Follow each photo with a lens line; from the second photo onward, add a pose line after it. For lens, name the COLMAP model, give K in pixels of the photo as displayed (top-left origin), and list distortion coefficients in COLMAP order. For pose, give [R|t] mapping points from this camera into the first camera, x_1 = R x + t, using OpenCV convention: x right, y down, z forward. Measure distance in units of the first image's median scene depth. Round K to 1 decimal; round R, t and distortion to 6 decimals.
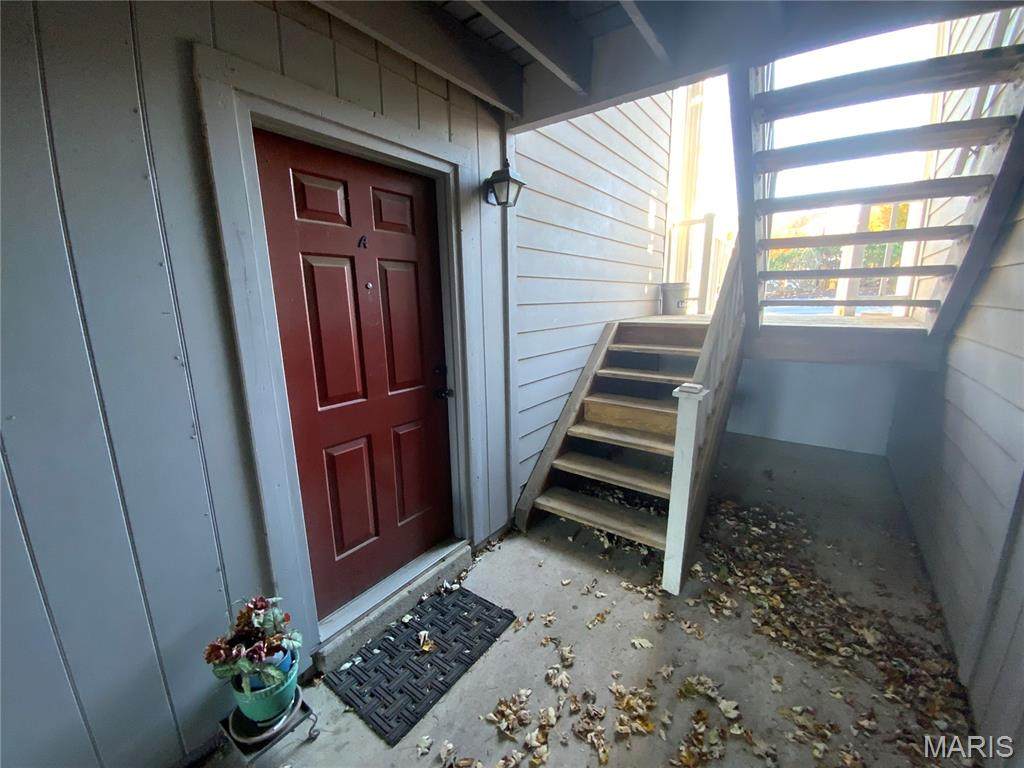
lens RADIAL K [[417.8, 0, 514.4], [0, 417.8, 384.1], [0, 0, 1]] dist [-0.004611, -0.000890]
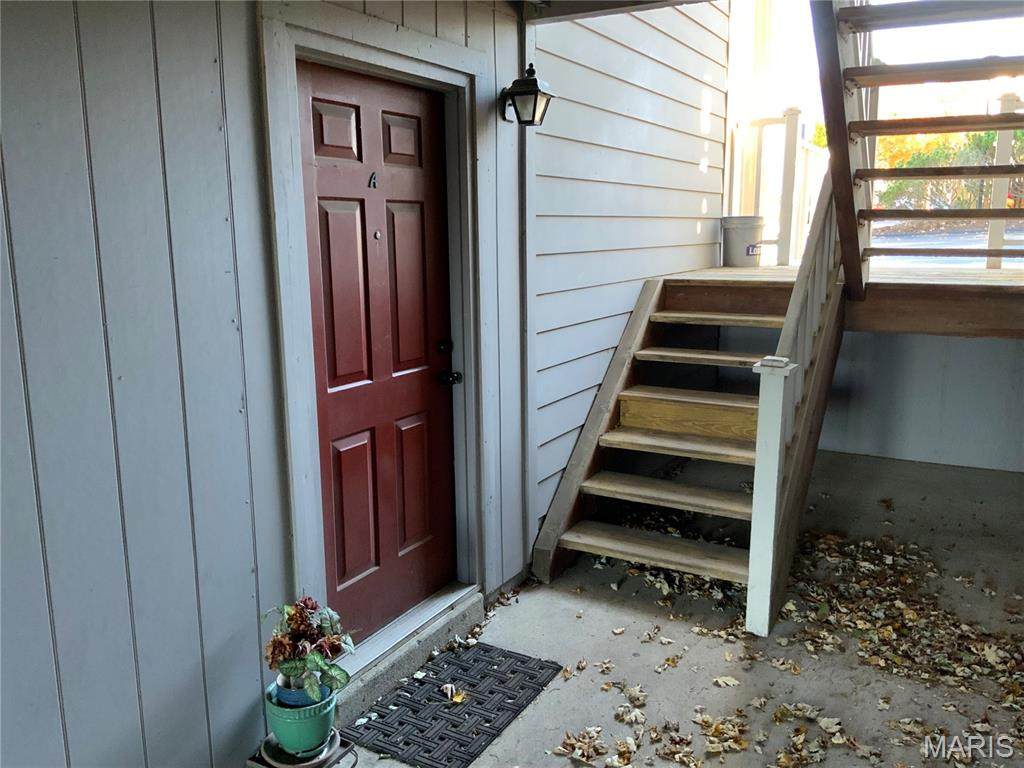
lens RADIAL K [[861.5, 0, 508.0], [0, 861.5, 380.6], [0, 0, 1]] dist [0.022243, -0.038363]
pose [[0.993645, -0.015715, 0.111459, -0.238934], [0.018953, 0.999427, -0.028046, 0.072790], [-0.110954, 0.029980, 0.993373, -0.515458]]
